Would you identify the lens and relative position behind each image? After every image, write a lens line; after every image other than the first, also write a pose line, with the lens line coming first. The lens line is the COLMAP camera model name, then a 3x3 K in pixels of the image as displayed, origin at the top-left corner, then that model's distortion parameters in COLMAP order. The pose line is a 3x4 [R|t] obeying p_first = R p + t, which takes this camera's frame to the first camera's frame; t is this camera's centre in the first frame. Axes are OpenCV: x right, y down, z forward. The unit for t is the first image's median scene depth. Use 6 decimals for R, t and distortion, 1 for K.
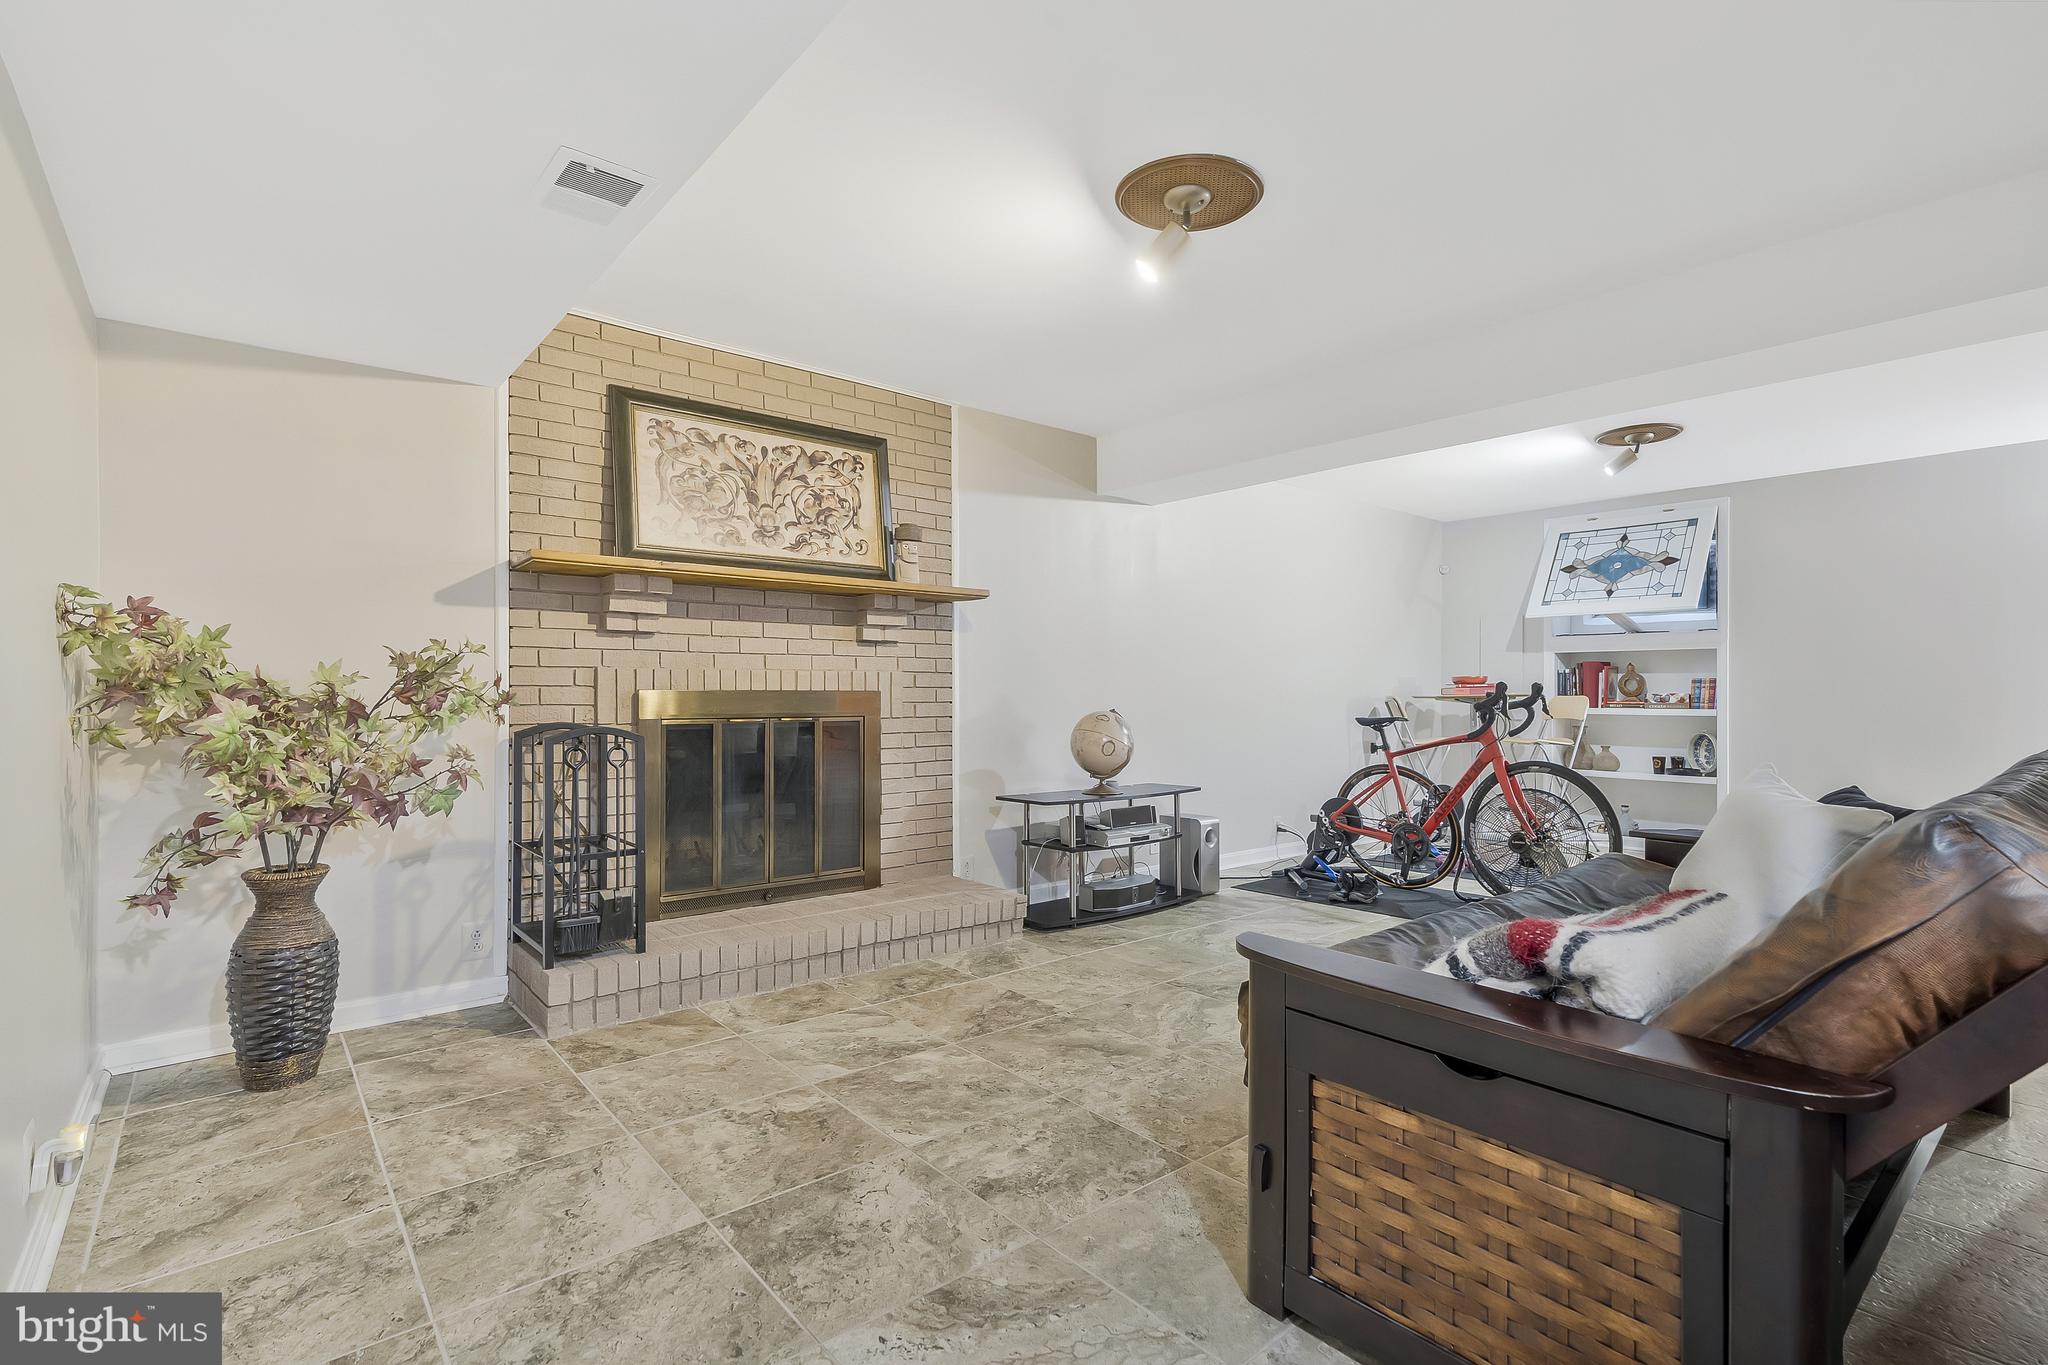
lens RADIAL K [[937.4, 0, 1018.5], [0, 937.4, 683.0], [0, 0, 1]] dist [-0.001919, 0.001312]
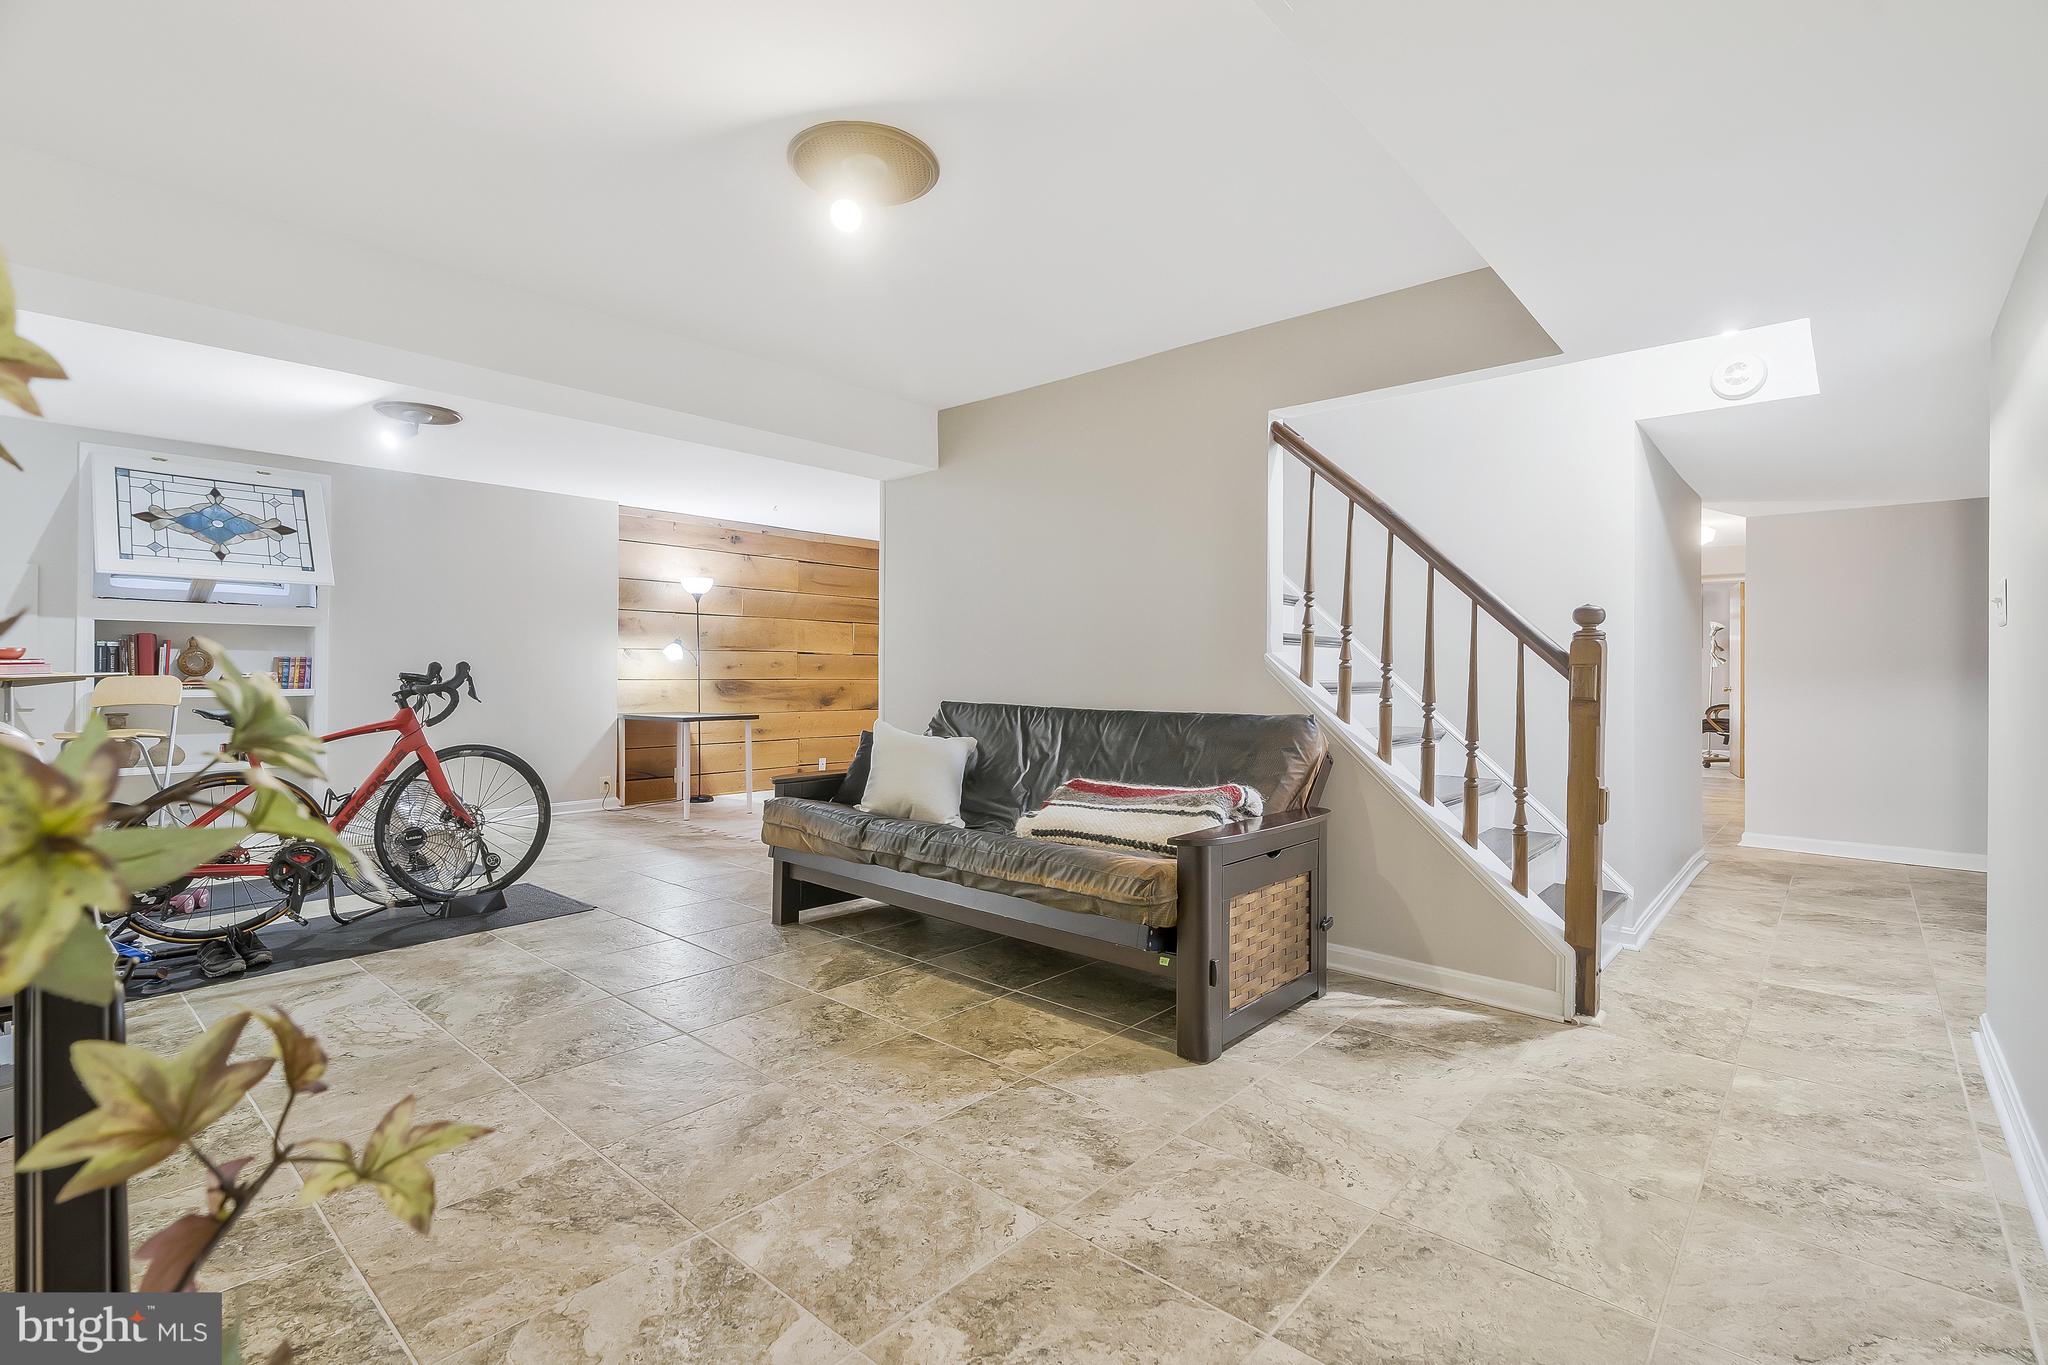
lens RADIAL K [[937.4, 0, 1020.5], [0, 937.4, 682.9], [0, 0, 1]] dist [-0.001919, 0.001312]
pose [[-0.136922, -0.014719, 0.990473, -0.670167], [-0.011731, 0.999844, 0.013237, 0.001047], [-0.990512, -0.009807, -0.137073, 0.812677]]
